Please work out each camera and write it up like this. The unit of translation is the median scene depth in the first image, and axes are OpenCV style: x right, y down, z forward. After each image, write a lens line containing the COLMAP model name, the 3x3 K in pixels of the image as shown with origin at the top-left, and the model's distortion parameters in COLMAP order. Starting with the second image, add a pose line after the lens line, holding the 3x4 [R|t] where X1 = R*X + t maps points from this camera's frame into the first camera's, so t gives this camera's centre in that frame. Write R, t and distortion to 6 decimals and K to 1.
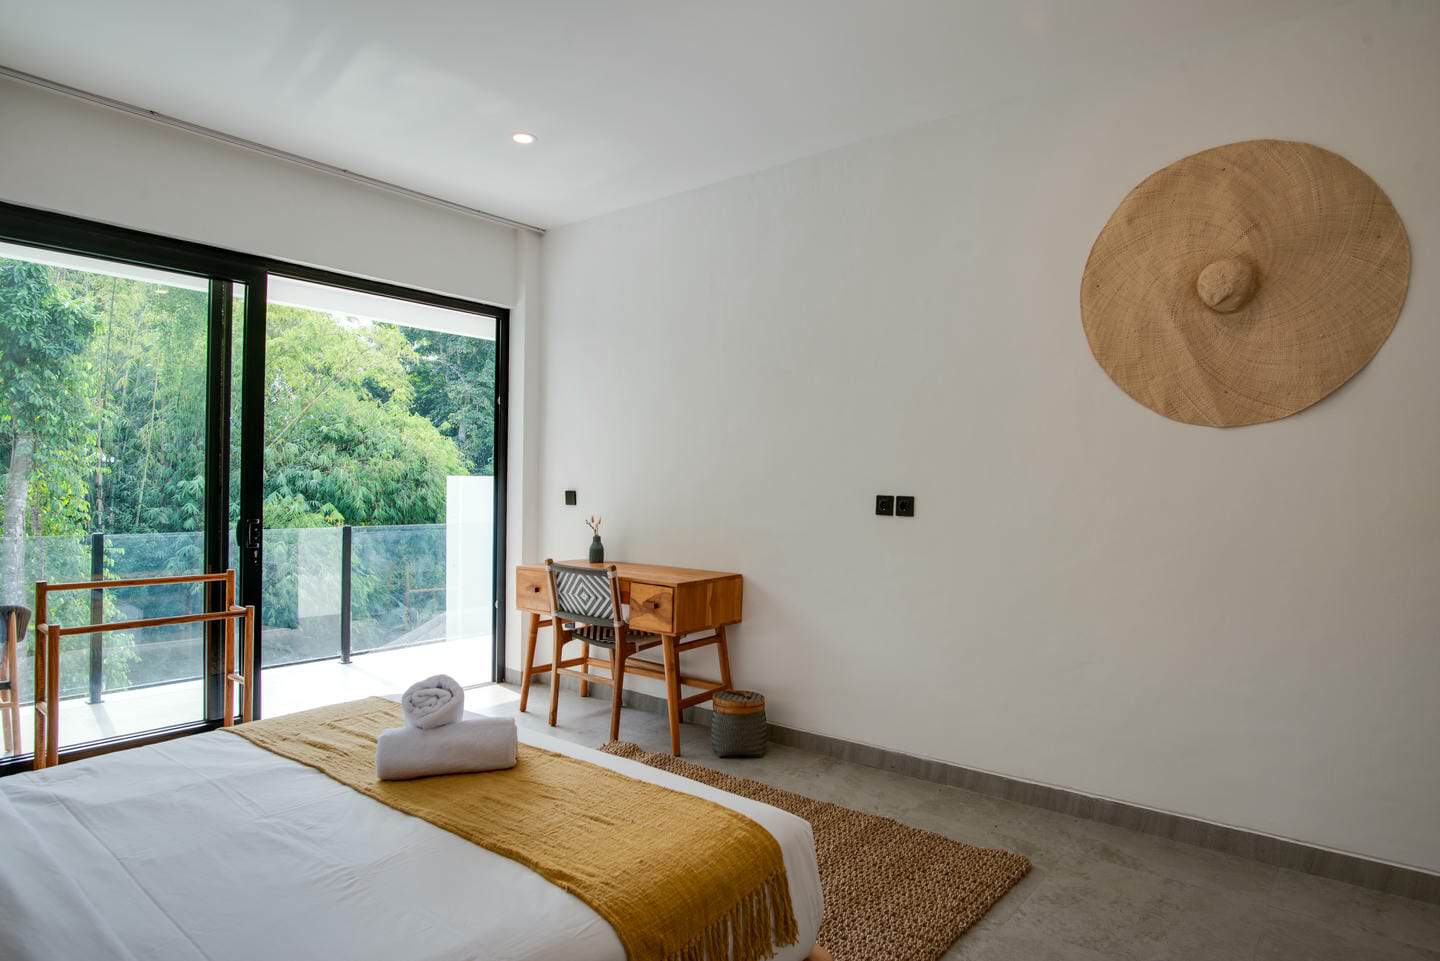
lens RADIAL K [[833.2, 0, 717.4], [0, 833.2, 483.1], [0, 0, 1]] dist [-0.035459, 0.015800]
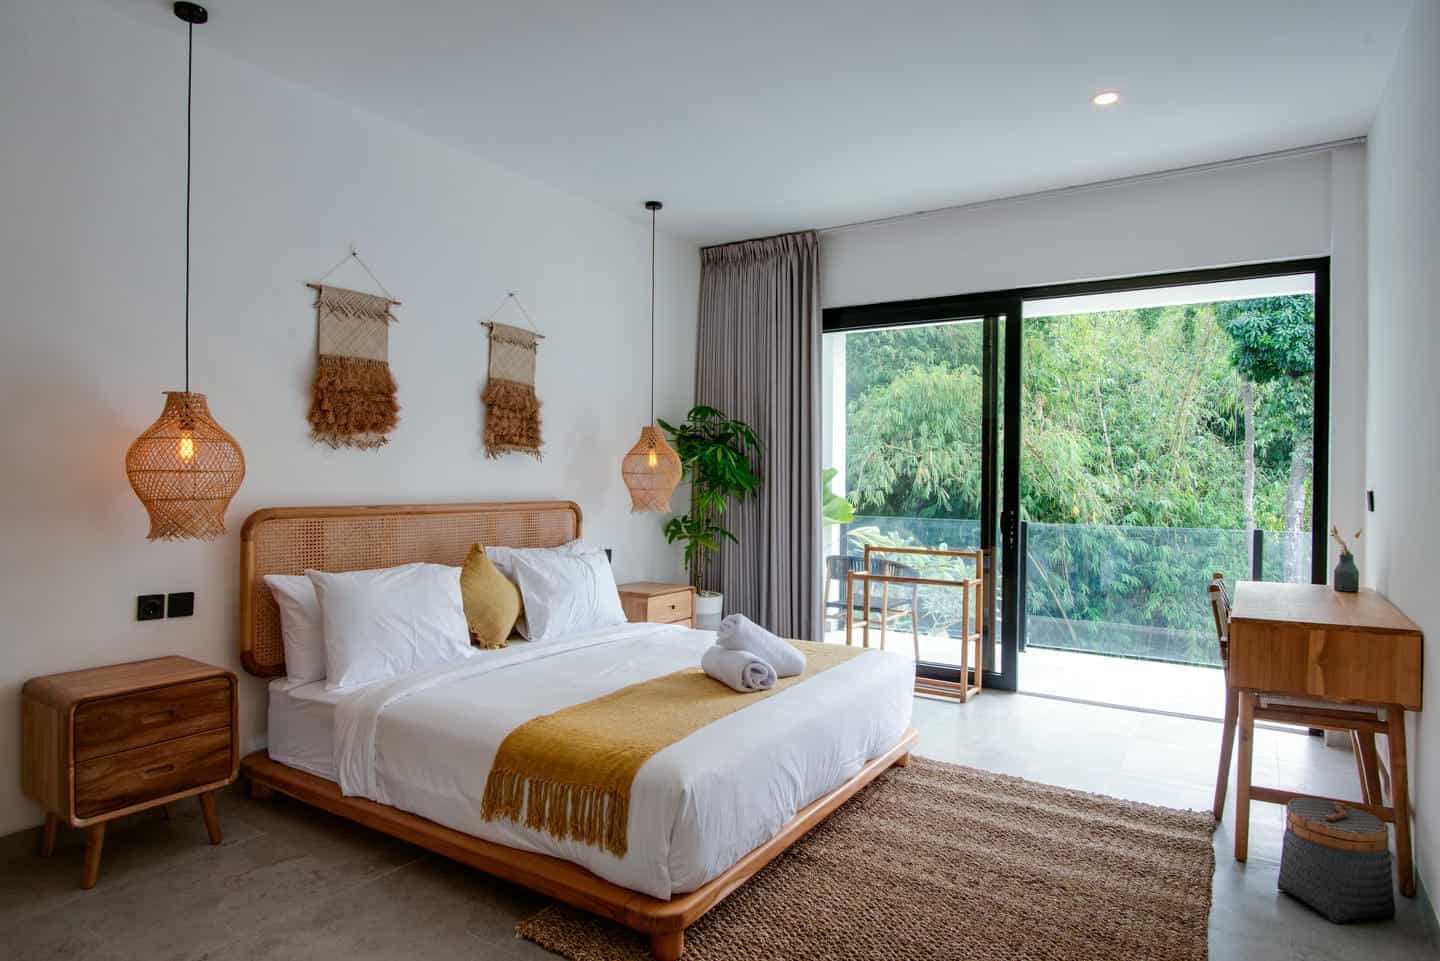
lens RADIAL K [[831.0, 0, 717.7], [0, 831.0, 481.1], [0, 0, 1]] dist [-0.034676, 0.015221]
pose [[0.099282, -0.003469, -0.995053, 0.500215], [-0.006315, 0.999972, -0.004116, 0.007032], [0.995039, 0.006692, 0.099257, 0.397712]]
